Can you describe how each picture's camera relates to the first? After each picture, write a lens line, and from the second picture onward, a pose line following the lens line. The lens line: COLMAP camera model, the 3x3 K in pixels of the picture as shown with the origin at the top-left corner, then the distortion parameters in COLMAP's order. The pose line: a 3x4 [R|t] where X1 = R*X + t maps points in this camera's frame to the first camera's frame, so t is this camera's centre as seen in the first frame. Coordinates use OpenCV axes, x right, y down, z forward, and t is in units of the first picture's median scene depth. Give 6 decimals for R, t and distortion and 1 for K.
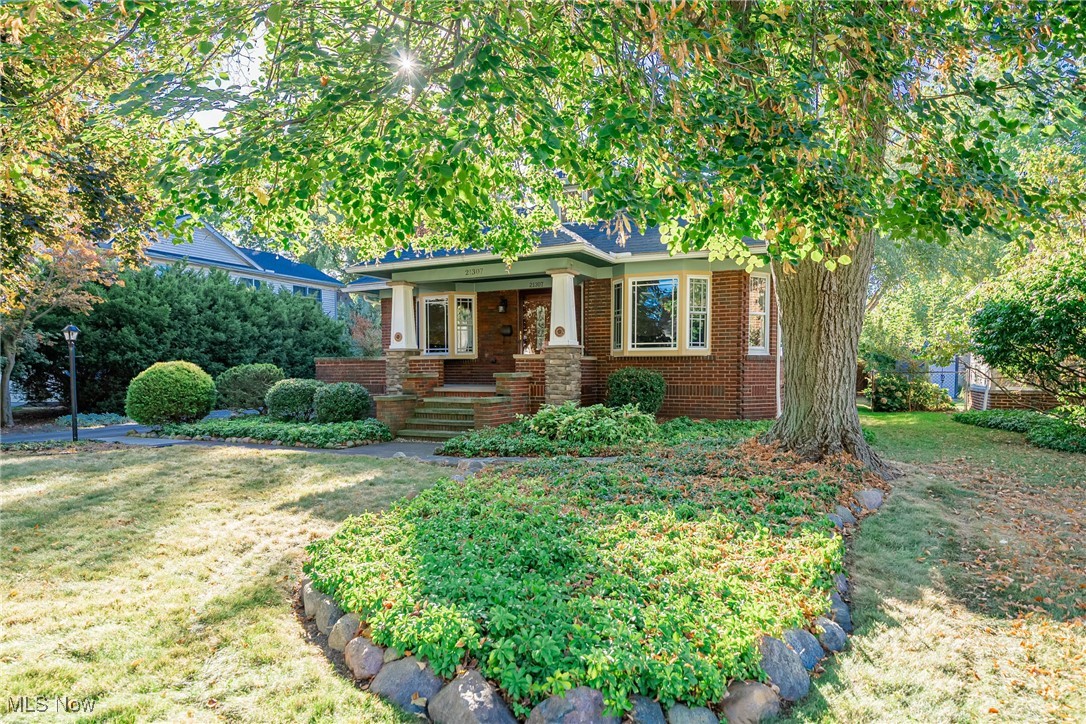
lens RADIAL K [[642.7, 0, 544.1], [0, 642.7, 390.7], [0, 0, 1]] dist [-0.000288, 0.000204]
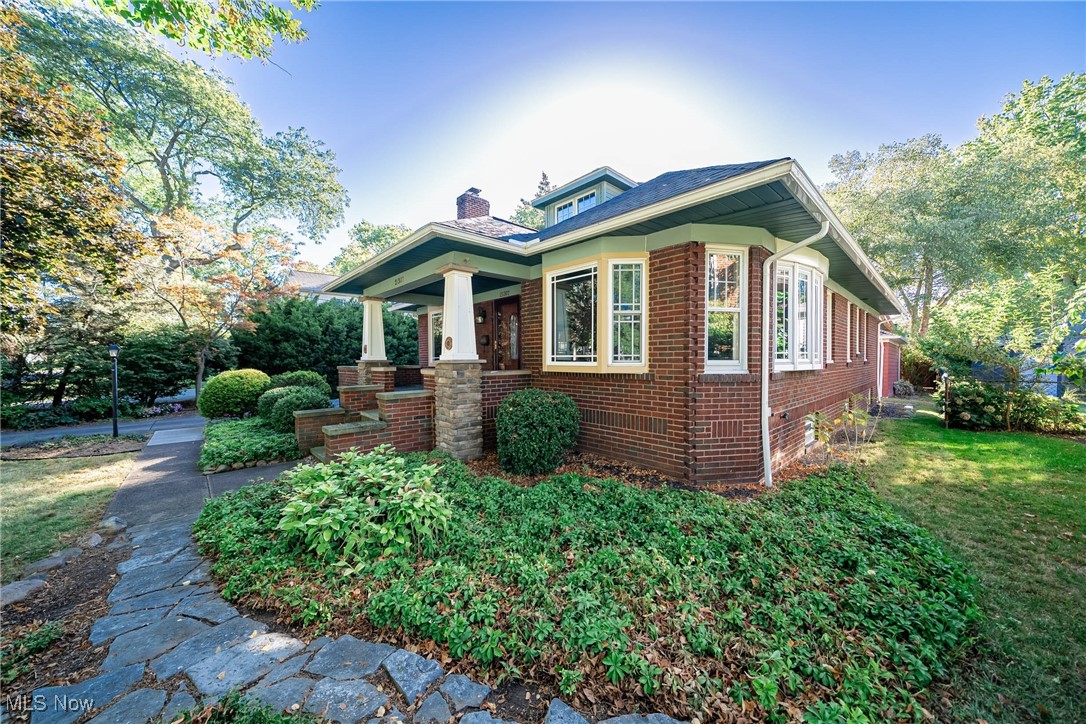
lens RADIAL K [[368.6, 0, 543.0], [0, 368.6, 362.0], [0, 0, 1]] dist [-0.001174, -0.000109]
pose [[0.940229, 0.001585, -0.340538, 0.282743], [-0.009768, 0.999703, -0.022317, -0.056167], [0.340401, 0.024310, 0.939966, 0.578877]]
